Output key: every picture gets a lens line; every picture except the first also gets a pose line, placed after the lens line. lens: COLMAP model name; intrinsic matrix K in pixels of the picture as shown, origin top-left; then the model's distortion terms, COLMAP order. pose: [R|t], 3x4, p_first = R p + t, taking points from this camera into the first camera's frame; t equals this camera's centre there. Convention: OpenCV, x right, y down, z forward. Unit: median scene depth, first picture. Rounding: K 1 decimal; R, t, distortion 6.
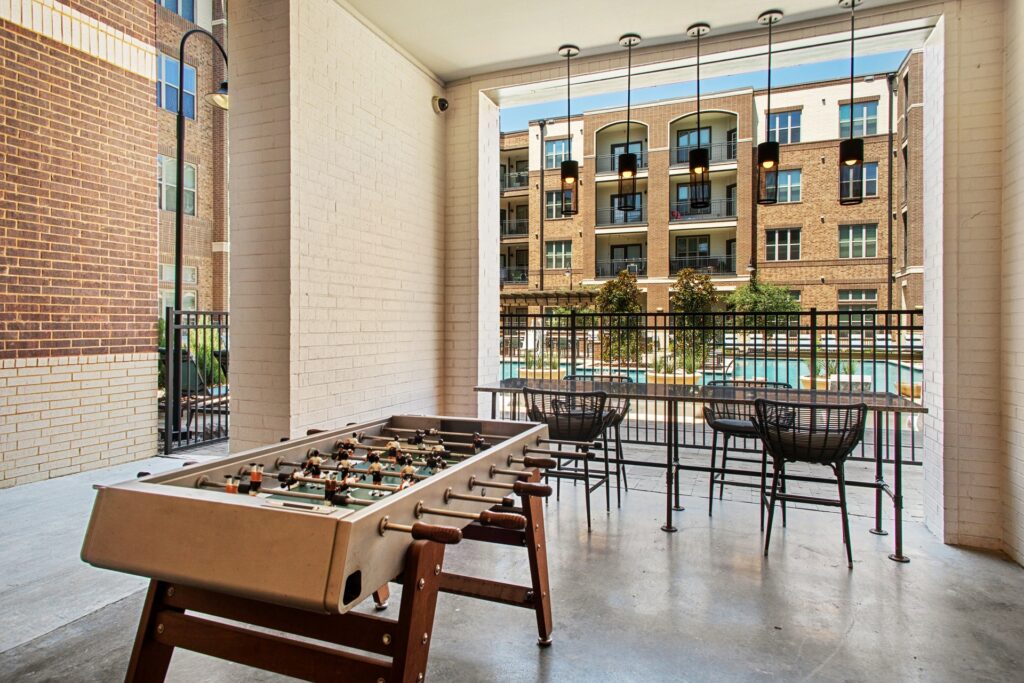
lens RADIAL K [[598.4, 0, 509.8], [0, 598.4, 319.4], [0, 0, 1]] dist [0.001652, 0.000360]
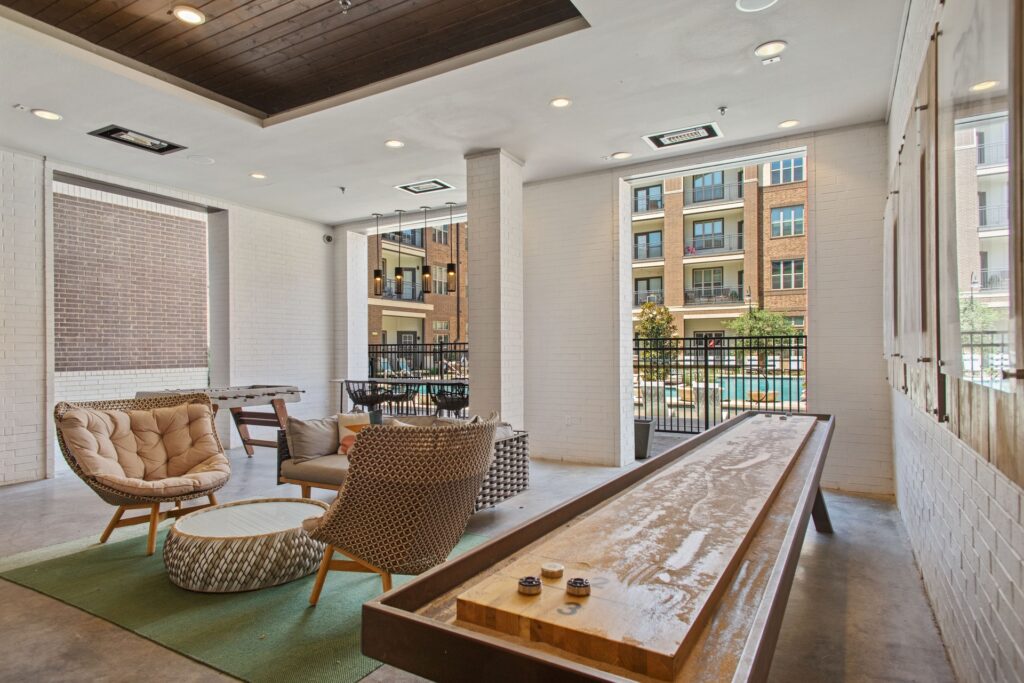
lens RADIAL K [[576.1, 0, 512.0], [0, 576.1, 341.5], [0, 0, 1]] dist [-0.000695, -0.000128]
pose [[0.988874, -0.012037, -0.148265, 0.638416], [0.011126, 0.999914, -0.006970, -0.002229], [0.148336, 0.005243, 0.988923, -0.653387]]
